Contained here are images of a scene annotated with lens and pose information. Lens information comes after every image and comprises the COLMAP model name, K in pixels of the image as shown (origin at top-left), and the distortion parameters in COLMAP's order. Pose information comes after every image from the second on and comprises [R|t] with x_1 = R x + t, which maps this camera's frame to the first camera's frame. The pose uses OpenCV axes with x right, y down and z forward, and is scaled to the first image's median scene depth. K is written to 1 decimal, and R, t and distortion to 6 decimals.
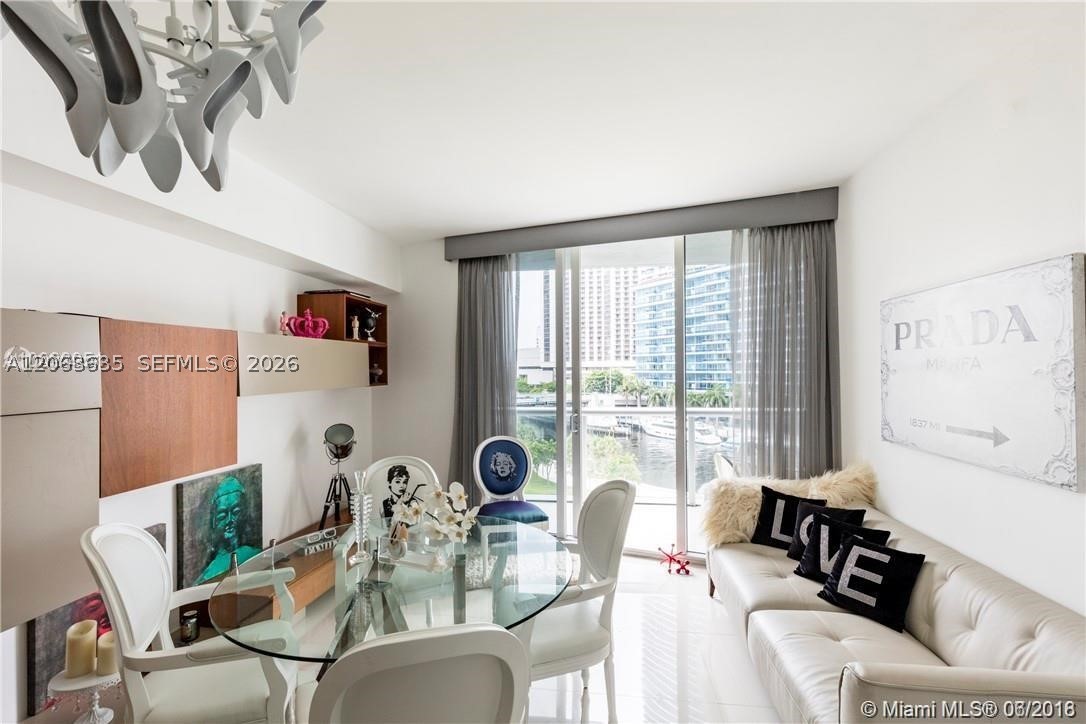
lens RADIAL K [[490.7, 0, 543.2], [0, 490.7, 367.8], [0, 0, 1]] dist [-0.000432, -0.000205]
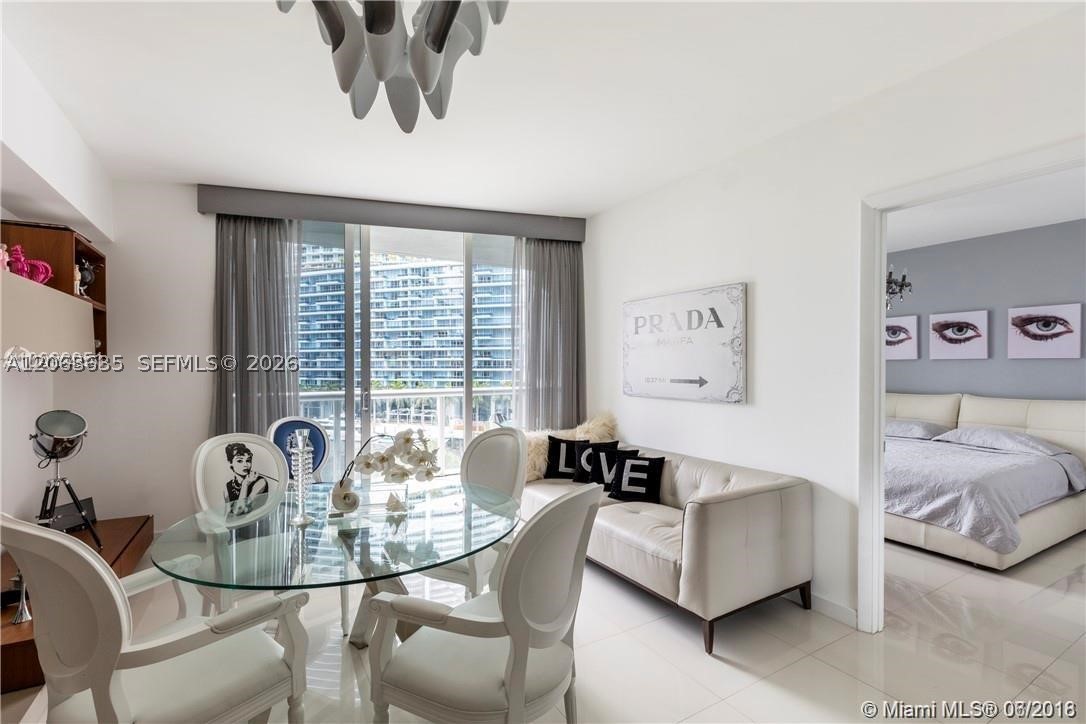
lens RADIAL K [[490.7, 0, 543.2], [0, 490.7, 367.8], [0, 0, 1]] dist [-0.000432, -0.000205]
pose [[0.779193, 0.004316, 0.626769, -0.391775], [-0.007073, 0.999973, 0.001907, 0.056472], [-0.626744, -0.005919, 0.779203, -0.017096]]
